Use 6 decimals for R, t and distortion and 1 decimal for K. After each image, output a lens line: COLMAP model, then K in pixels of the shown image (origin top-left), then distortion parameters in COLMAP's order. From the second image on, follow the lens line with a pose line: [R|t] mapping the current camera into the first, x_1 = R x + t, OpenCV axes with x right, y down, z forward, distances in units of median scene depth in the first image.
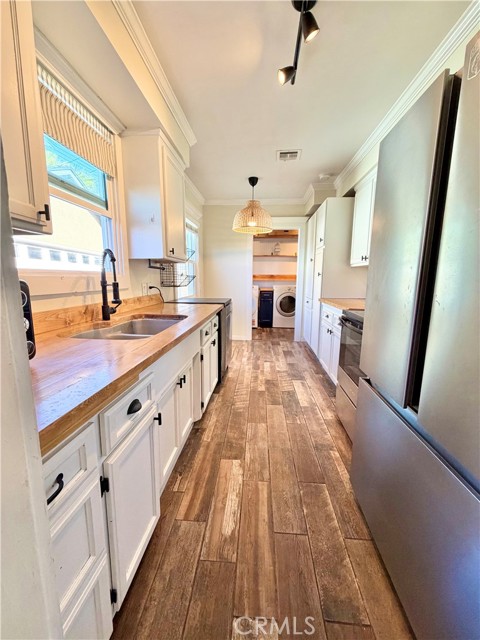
lens RADIAL K [[256.8, 0, 239.0], [0, 256.8, 318.6], [0, 0, 1]] dist [0.001578, 0.000181]
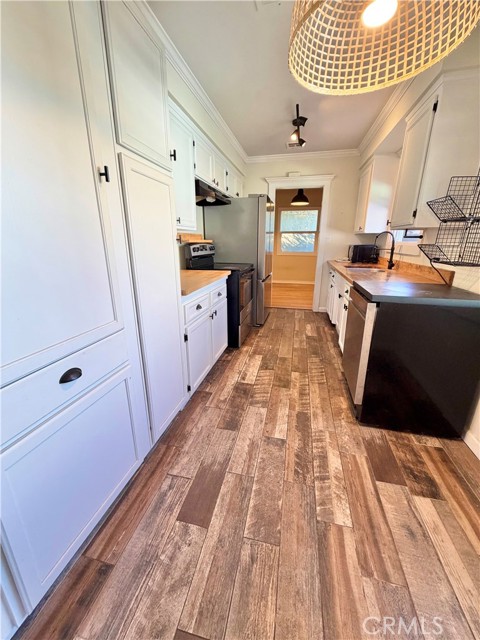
lens RADIAL K [[256.8, 0, 238.5], [0, 256.8, 319.4], [0, 0, 1]] dist [0.001578, 0.000181]
pose [[-0.989275, -0.051964, 0.136507, 0.176050], [0.012836, 0.900033, 0.435633, -0.298186], [-0.145498, 0.432714, -0.889713, 1.799839]]
